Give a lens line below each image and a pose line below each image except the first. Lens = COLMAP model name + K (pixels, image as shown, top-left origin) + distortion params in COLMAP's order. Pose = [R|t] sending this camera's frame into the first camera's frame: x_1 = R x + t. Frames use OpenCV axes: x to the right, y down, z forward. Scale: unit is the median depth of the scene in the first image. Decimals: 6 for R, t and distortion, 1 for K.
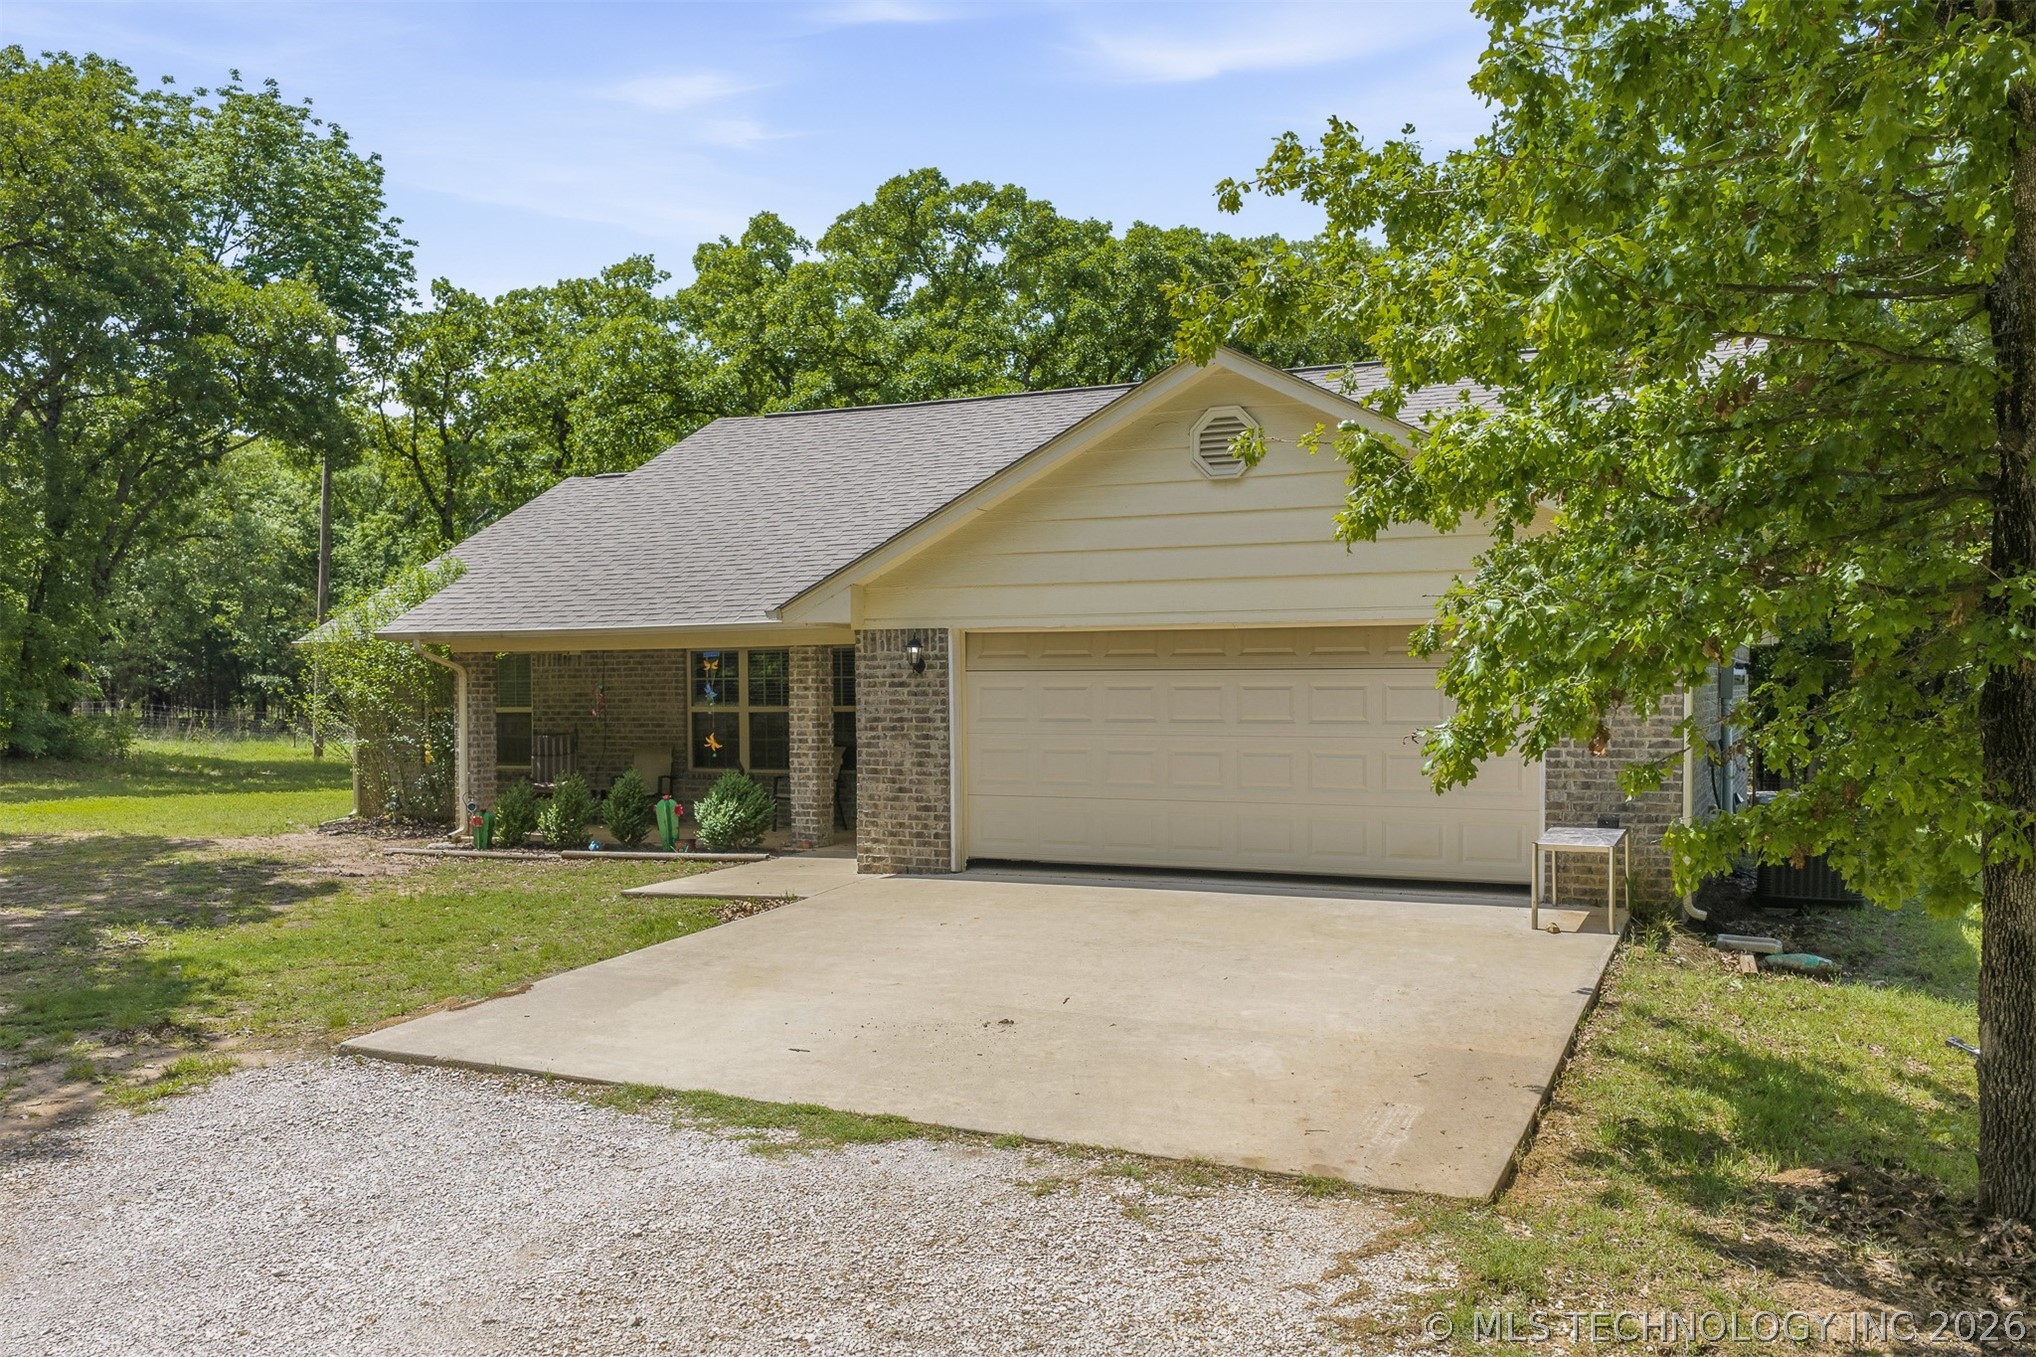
lens RADIAL K [[1671.2, 0, 1022.6], [0, 1671.2, 724.7], [0, 0, 1]] dist [-0.004166, -0.001062]
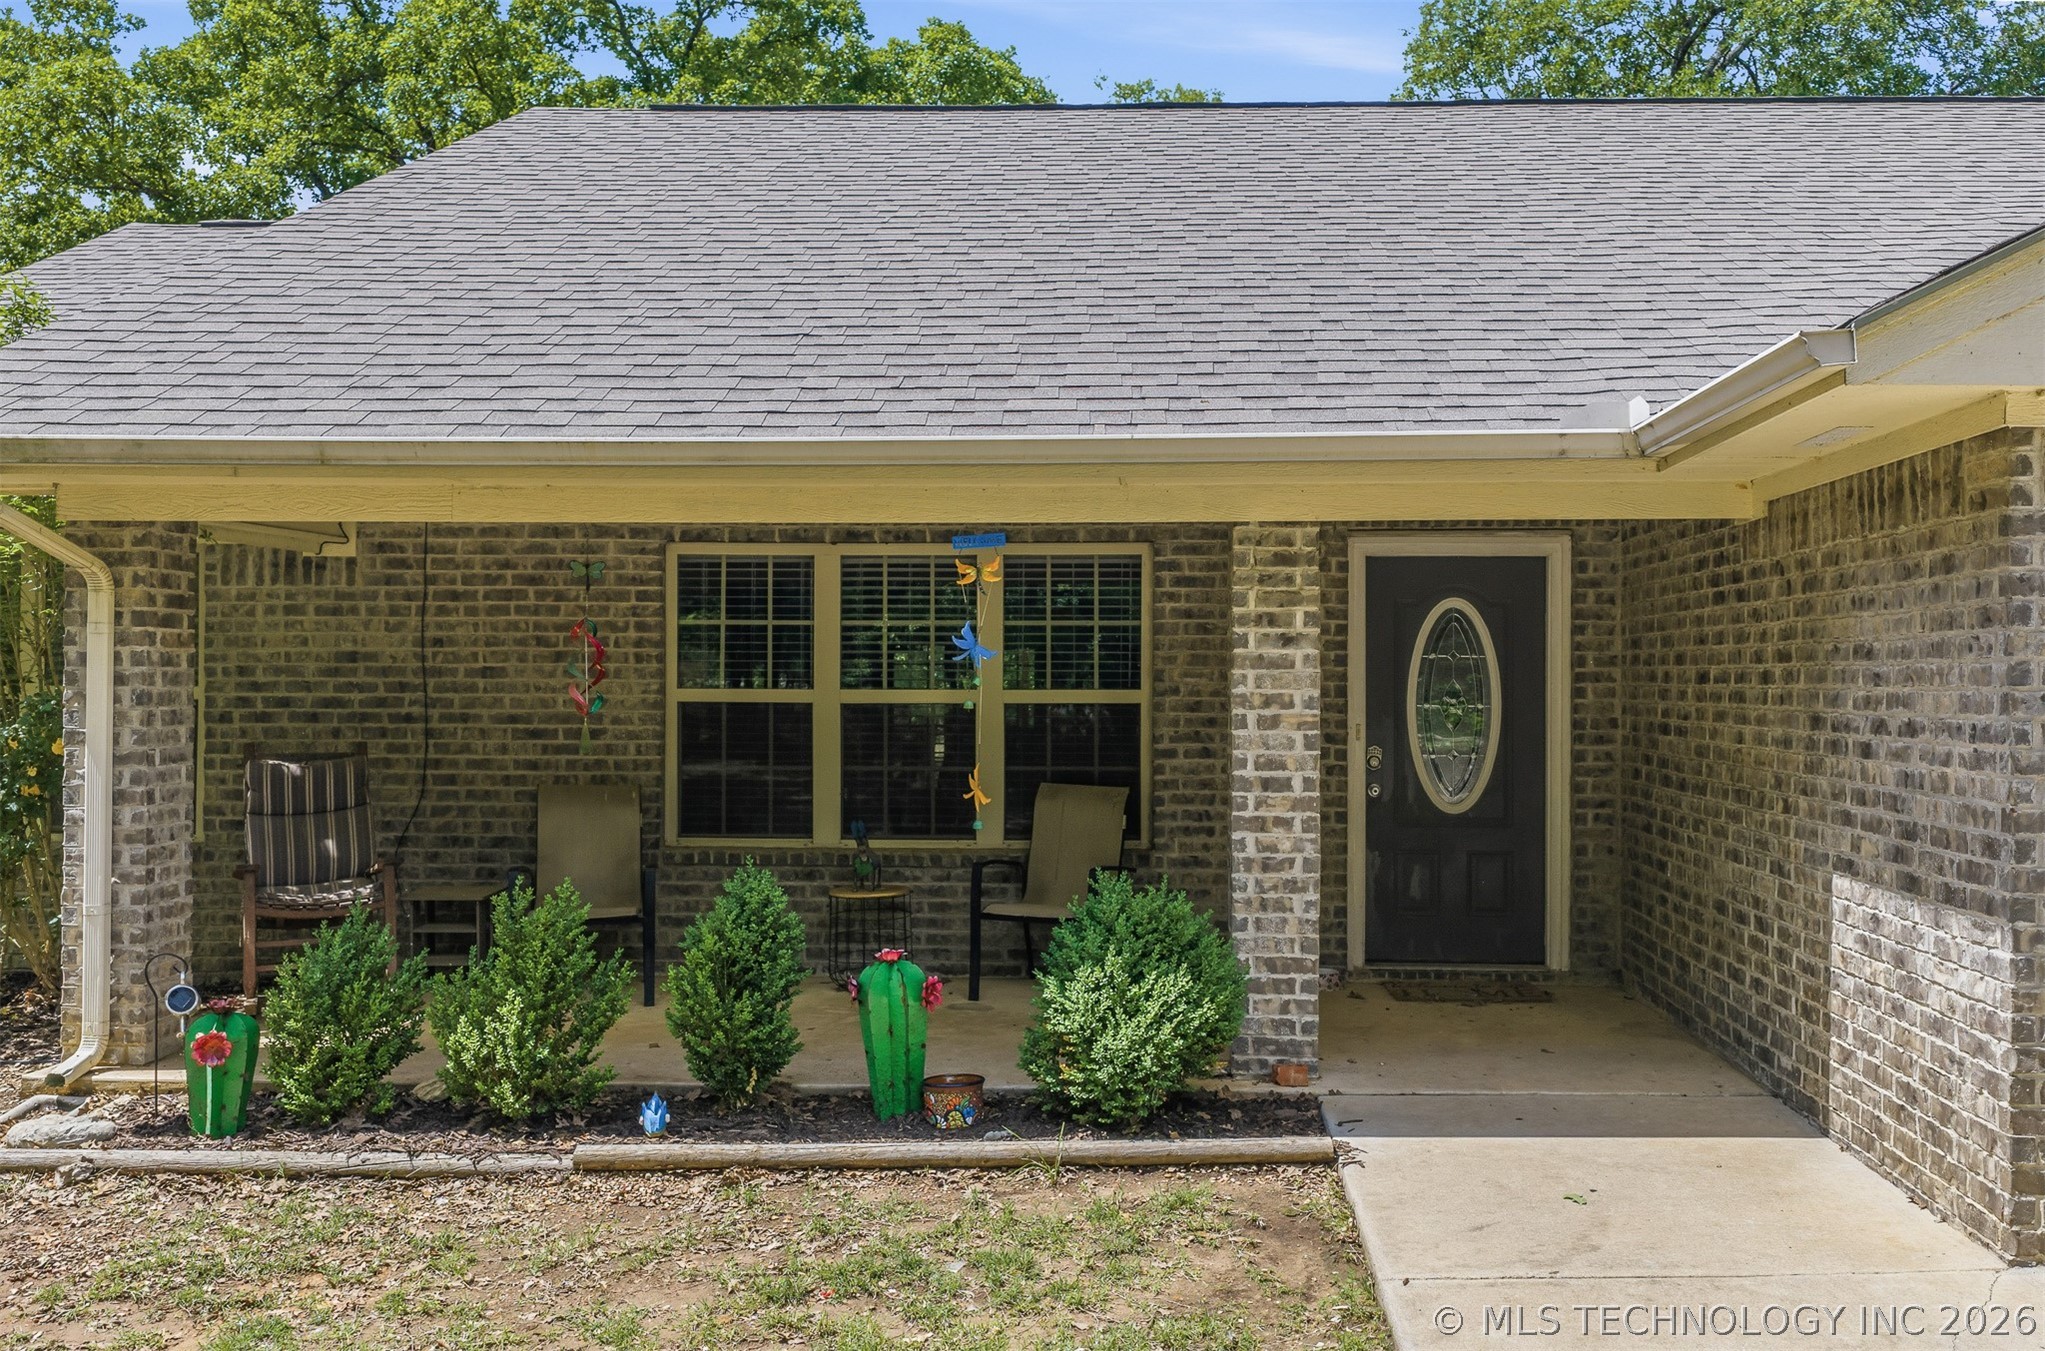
lens RADIAL K [[1652.8, 0, 1022.5], [0, 1652.8, 675.5], [0, 0, 1]] dist [0.010148, 0.003353]
pose [[0.928744, 0.012754, 0.370501, -0.371422], [-0.003639, 0.999674, -0.025289, -0.005521], [-0.370703, 0.022139, 0.928488, 0.806226]]
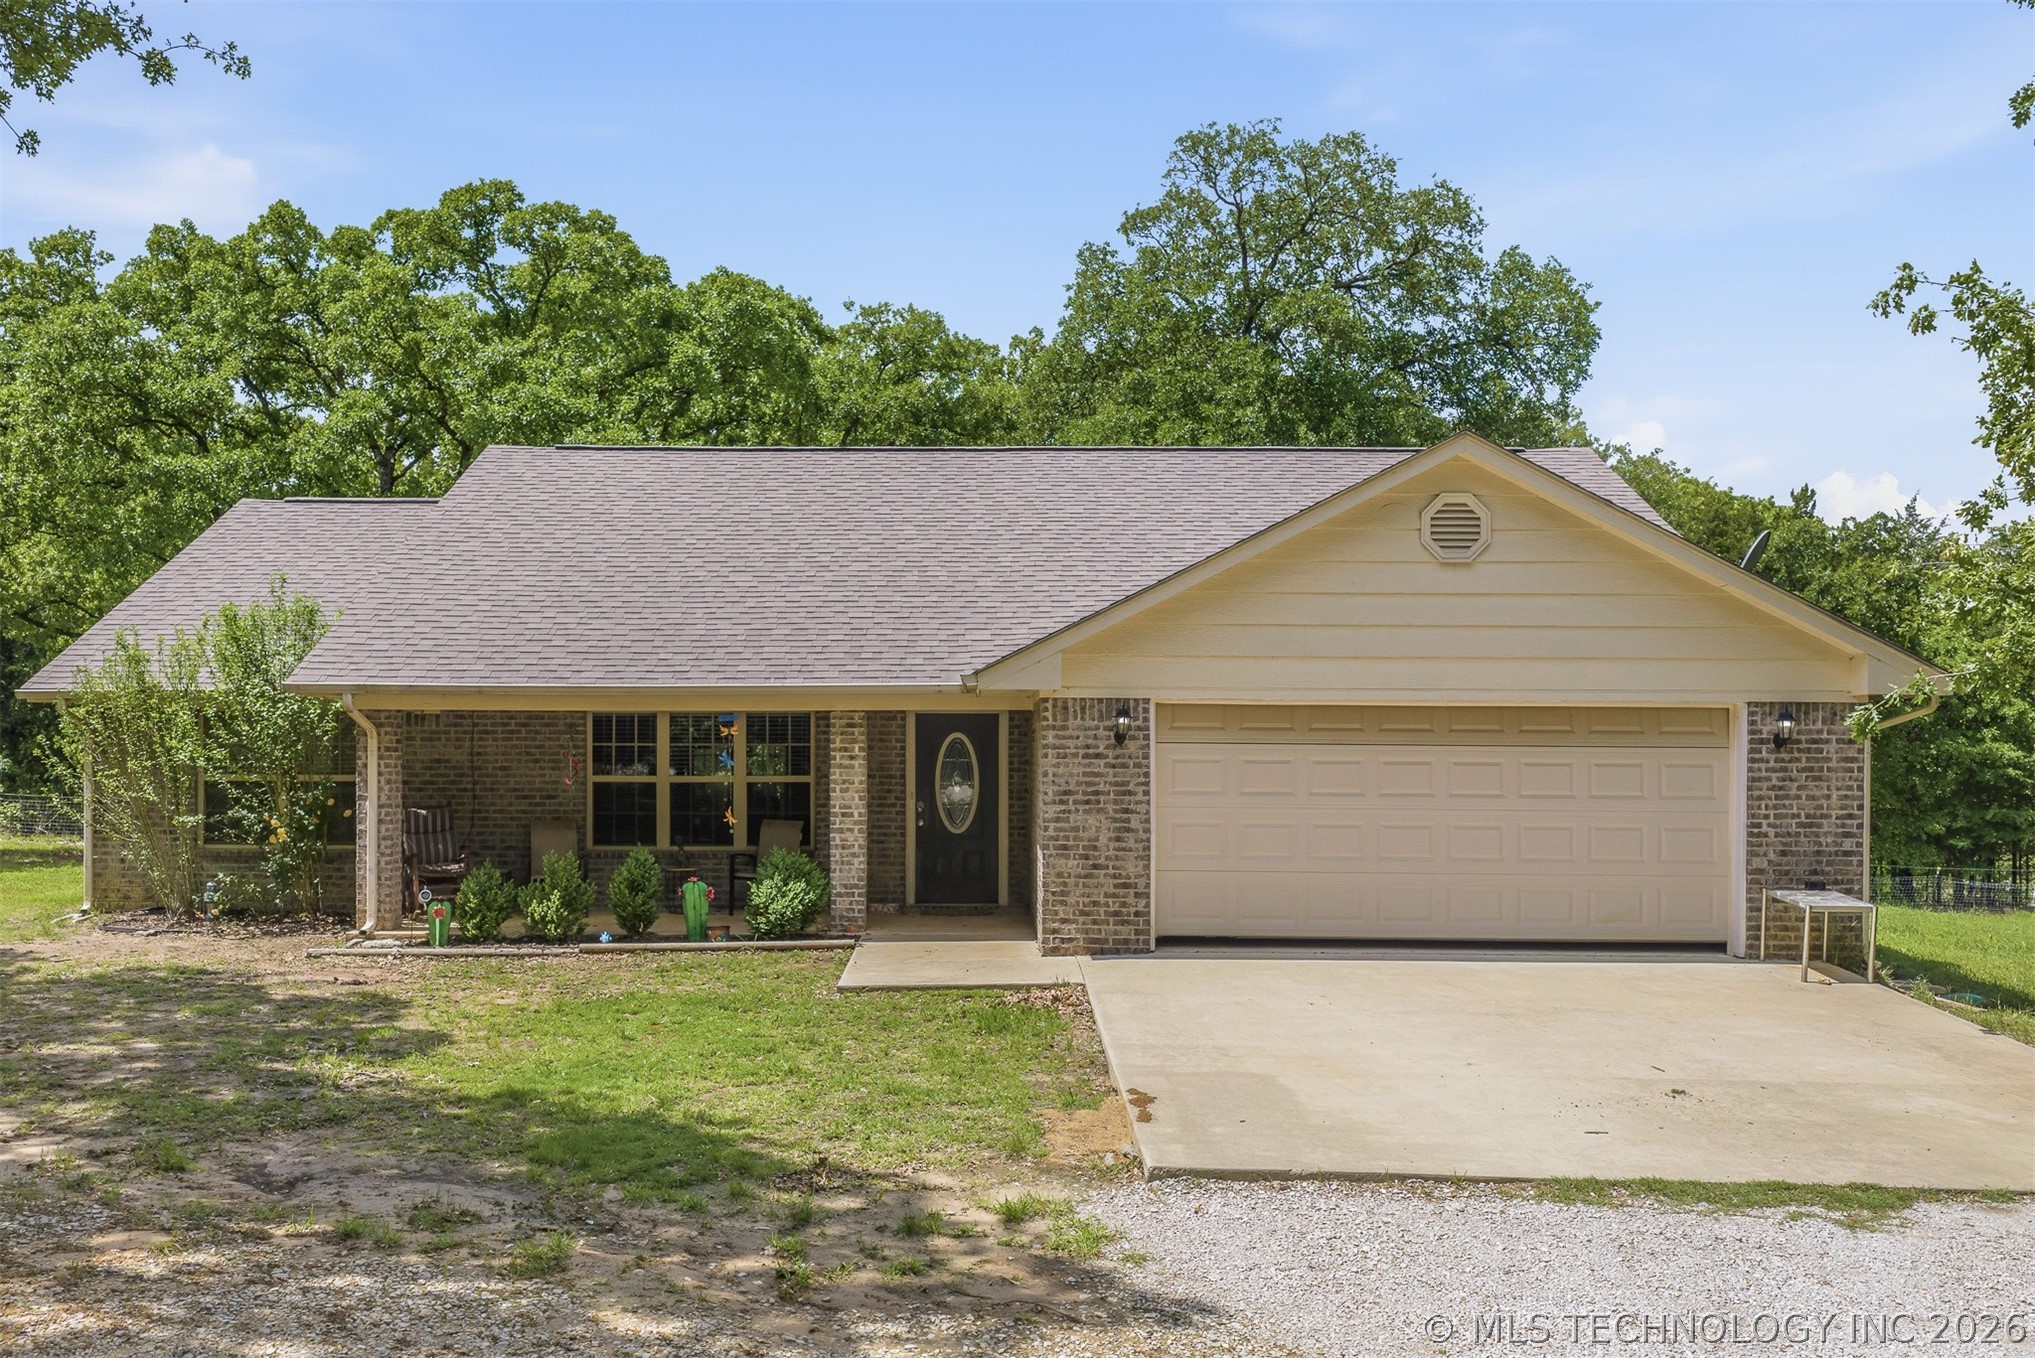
lens RADIAL K [[1737.6, 0, 877.9], [0, 1737.6, 768.6], [0, 0, 1]] dist [0.001532, -0.003672]
pose [[0.917171, 0.006665, 0.398438, -0.582317], [-0.001405, 0.999908, -0.013491, -0.003303], [-0.398492, 0.011814, 0.917096, 0.140984]]
